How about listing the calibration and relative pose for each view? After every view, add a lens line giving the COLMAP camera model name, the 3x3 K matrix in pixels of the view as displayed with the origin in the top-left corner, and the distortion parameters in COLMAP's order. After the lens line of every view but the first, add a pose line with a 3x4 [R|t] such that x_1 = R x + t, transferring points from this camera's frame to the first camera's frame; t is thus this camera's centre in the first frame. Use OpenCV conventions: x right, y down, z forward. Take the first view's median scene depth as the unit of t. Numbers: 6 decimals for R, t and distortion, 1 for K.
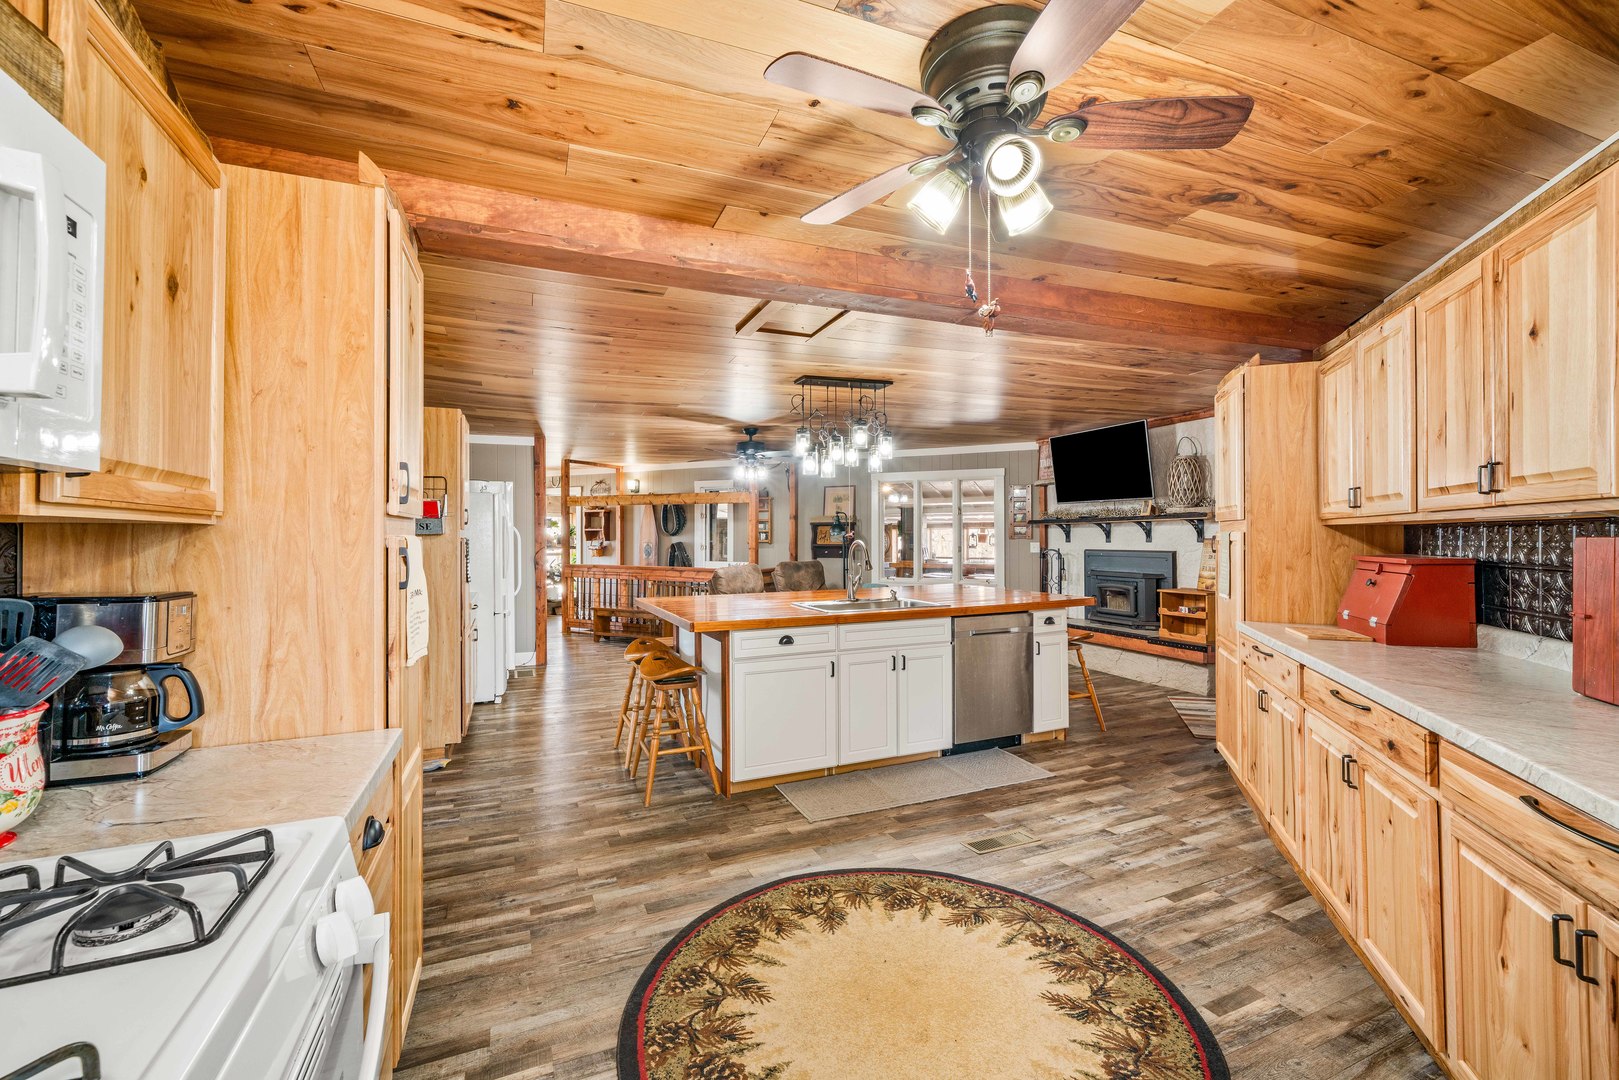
lens RADIAL K [[697.3, 0, 806.9], [0, 697.3, 533.1], [0, 0, 1]] dist [-0.001817, -0.000165]
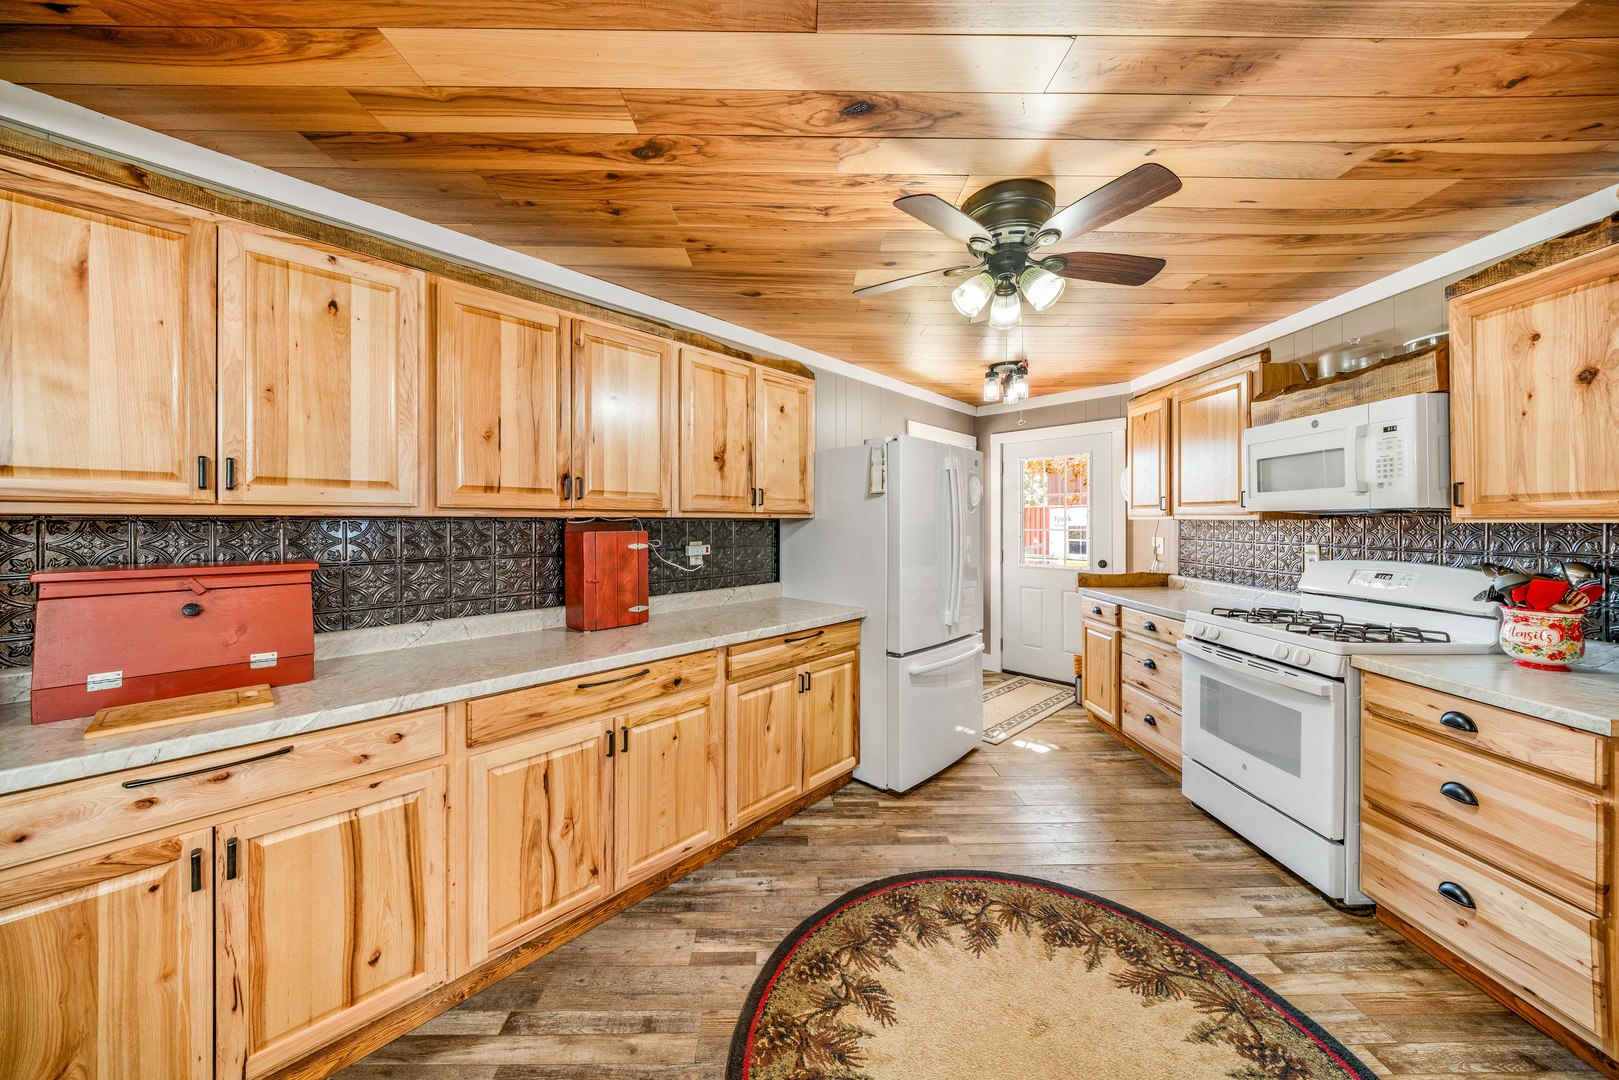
lens RADIAL K [[561.1, 0, 804.7], [0, 561.1, 524.5], [0, 0, 1]] dist [0.001111, -0.000170]
pose [[-0.922262, 0.002602, 0.386557, 0.156478], [-0.000316, 0.999972, -0.007485, -0.001659], [-0.386566, -0.007025, -0.922235, 1.789818]]
